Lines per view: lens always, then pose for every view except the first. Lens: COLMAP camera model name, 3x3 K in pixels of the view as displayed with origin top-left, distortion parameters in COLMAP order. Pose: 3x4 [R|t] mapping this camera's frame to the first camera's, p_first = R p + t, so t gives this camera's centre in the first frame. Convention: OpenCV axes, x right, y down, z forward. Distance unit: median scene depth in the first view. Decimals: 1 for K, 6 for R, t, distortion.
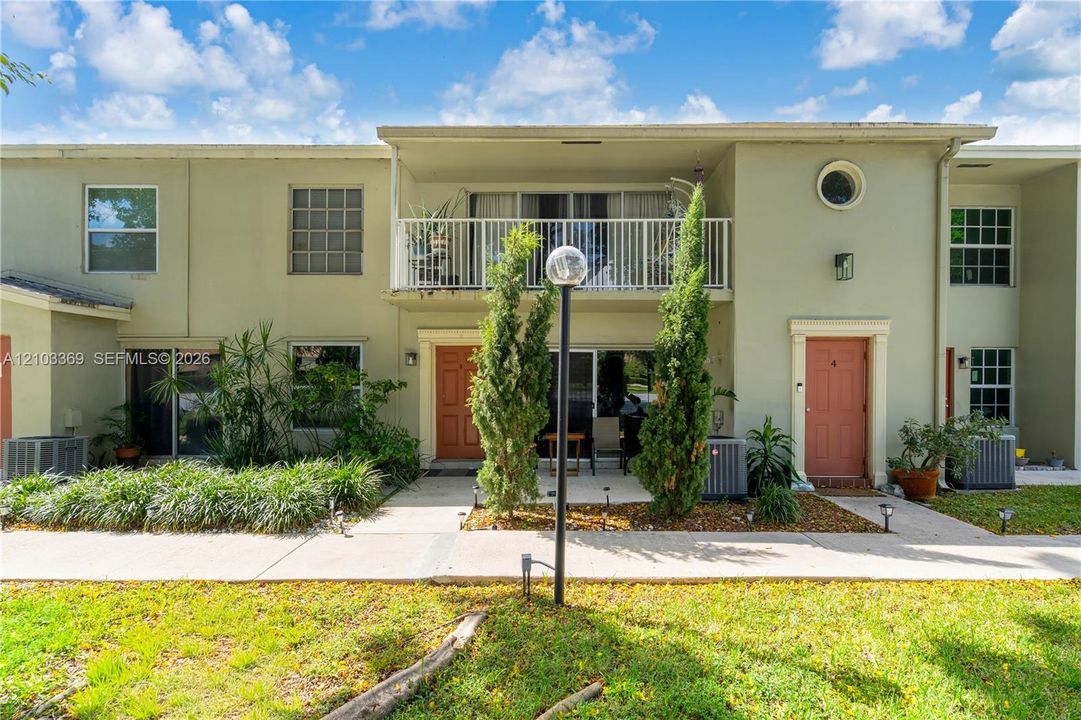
lens RADIAL K [[494.3, 0, 538.0], [0, 494.3, 371.9], [0, 0, 1]] dist [-0.004189, -0.000052]
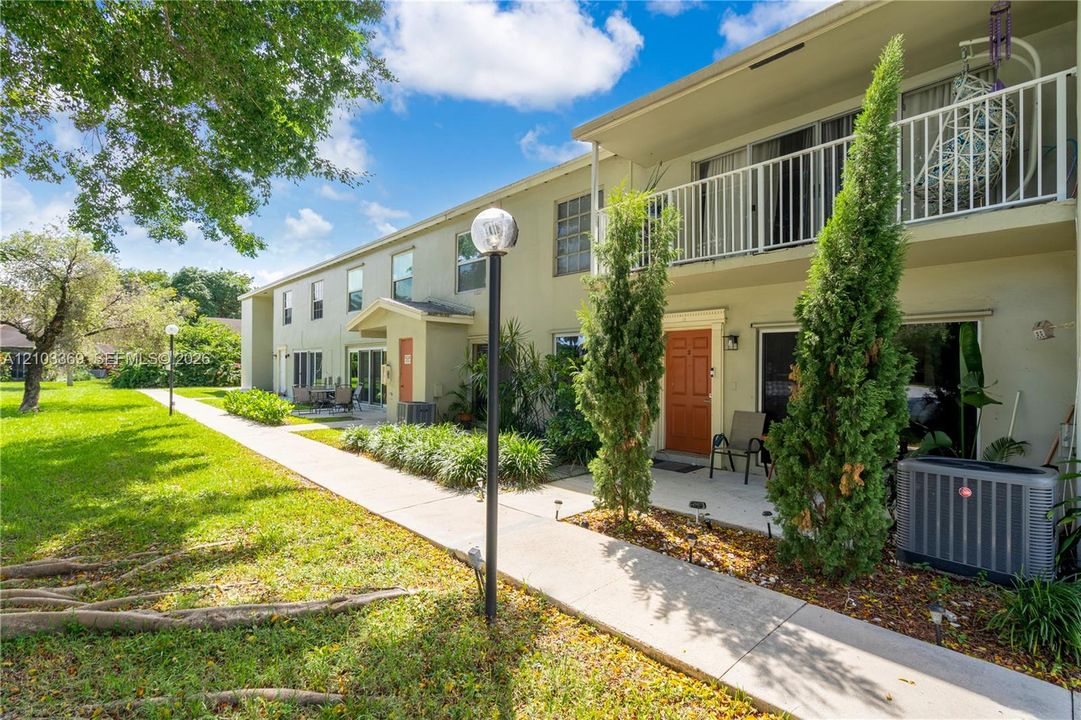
lens RADIAL K [[473.9, 0, 541.0], [0, 473.9, 356.0], [0, 0, 1]] dist [-0.002635, 0.000113]
pose [[0.704475, -0.011469, -0.709636, 0.434810], [0.000180, 0.999872, -0.015982, 0.014895], [0.709728, 0.011131, 0.704388, 0.287334]]
